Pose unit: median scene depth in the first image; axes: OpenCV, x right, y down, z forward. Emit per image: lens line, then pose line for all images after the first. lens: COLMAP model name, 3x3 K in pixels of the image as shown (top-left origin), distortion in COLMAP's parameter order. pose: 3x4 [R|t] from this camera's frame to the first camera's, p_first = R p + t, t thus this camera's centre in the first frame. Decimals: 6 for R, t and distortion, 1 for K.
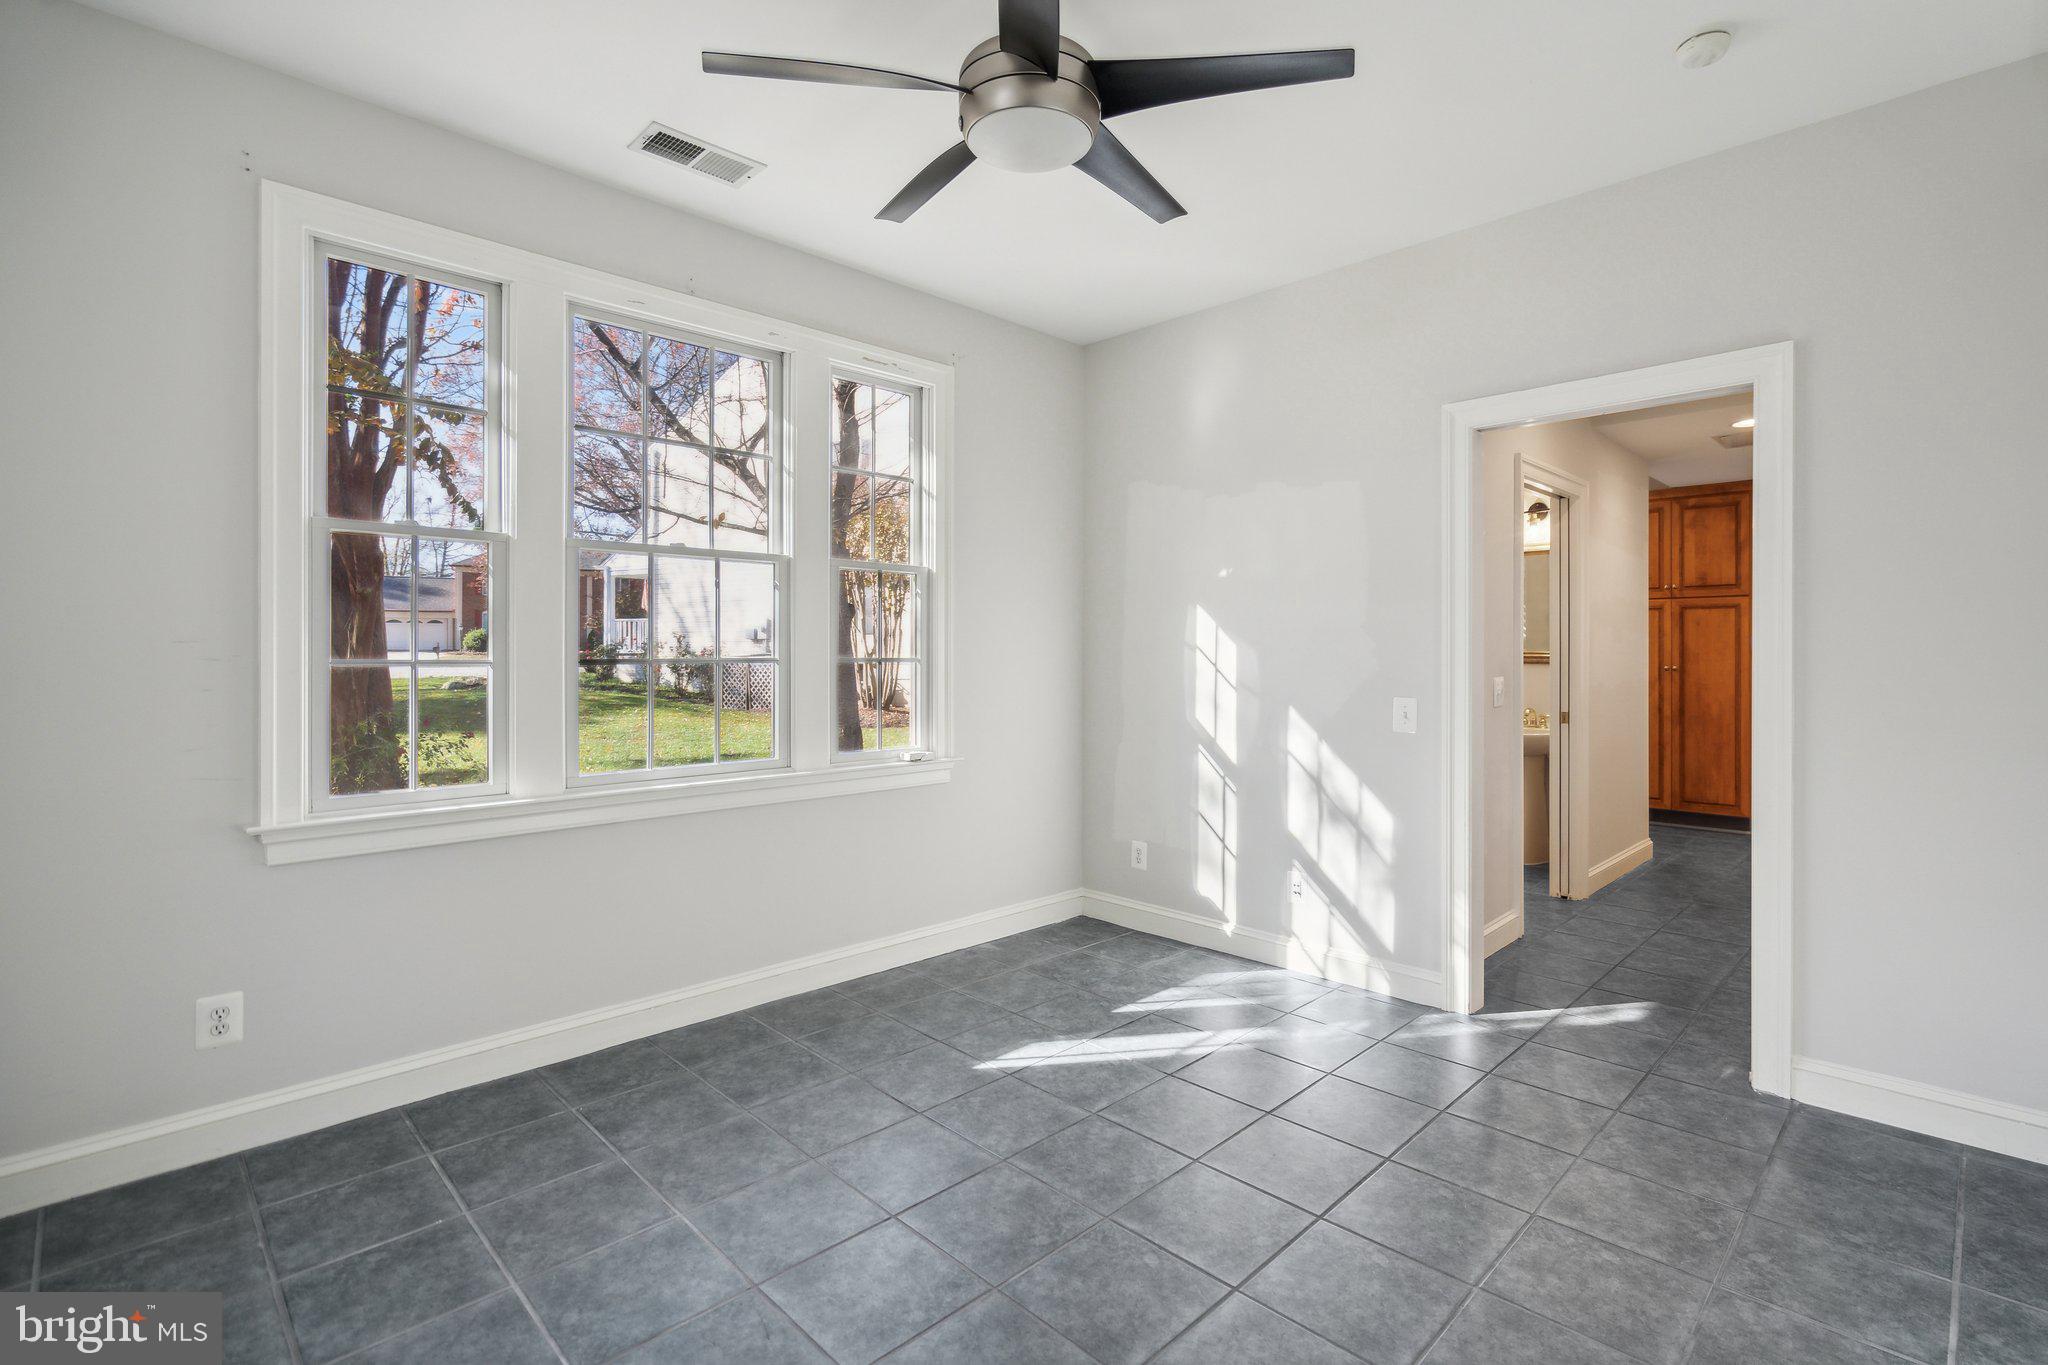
lens RADIAL K [[944.3, 0, 1035.4], [0, 944.3, 668.1], [0, 0, 1]] dist [0.000871, 0.000058]
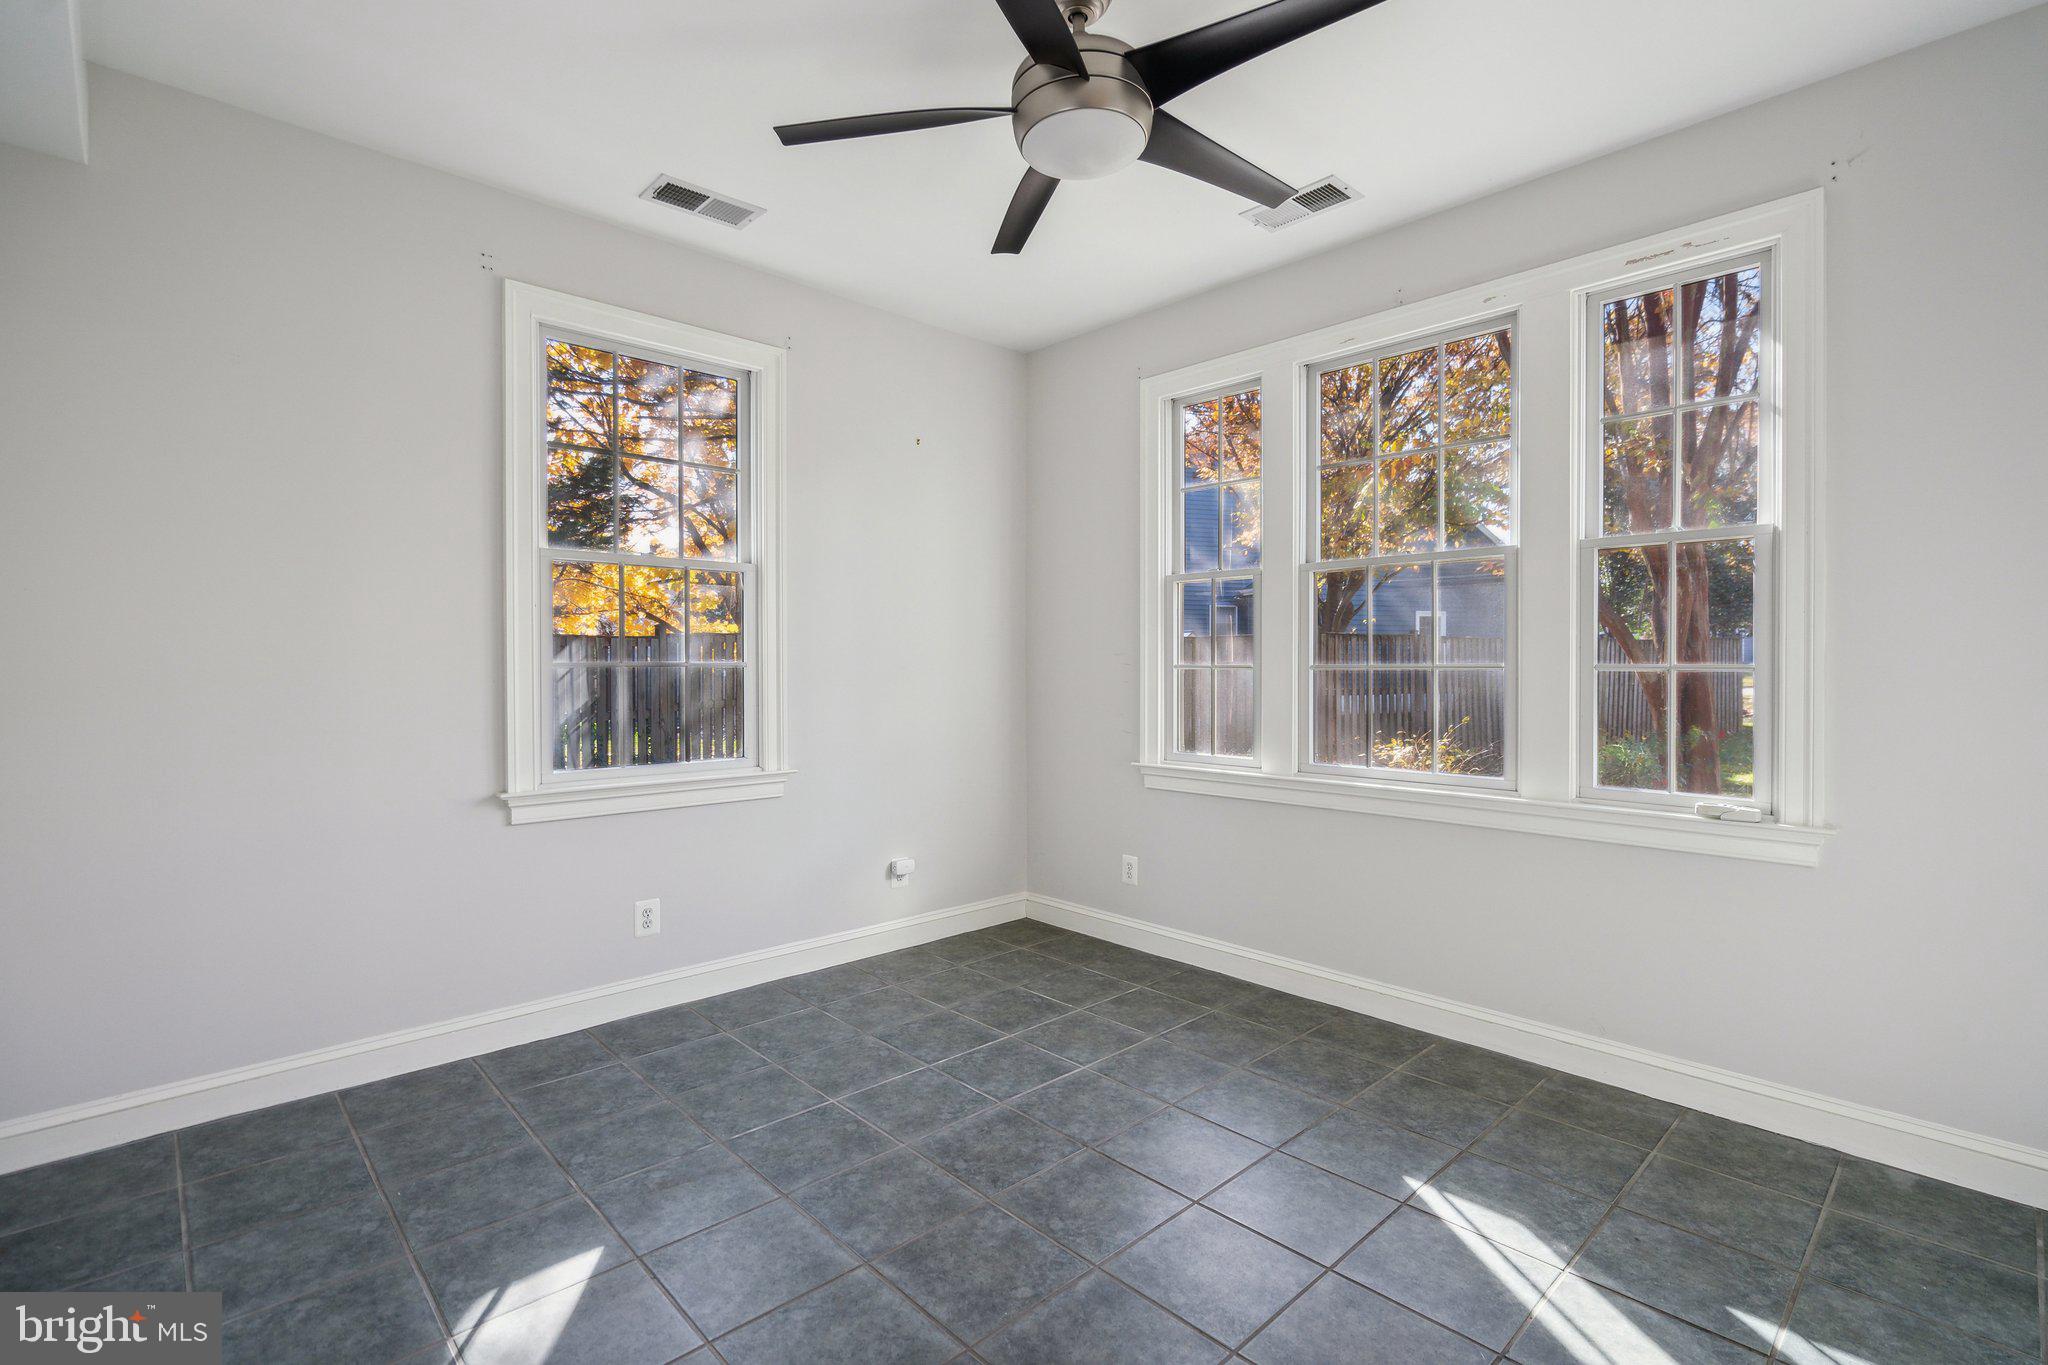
lens RADIAL K [[944.3, 0, 1035.4], [0, 944.3, 668.1], [0, 0, 1]] dist [0.000871, 0.000058]
pose [[-0.014606, 0.006965, -0.999869, 0.771797], [-0.009855, 0.999926, 0.007109, -0.013590], [0.999845, 0.009958, -0.014536, 0.720851]]
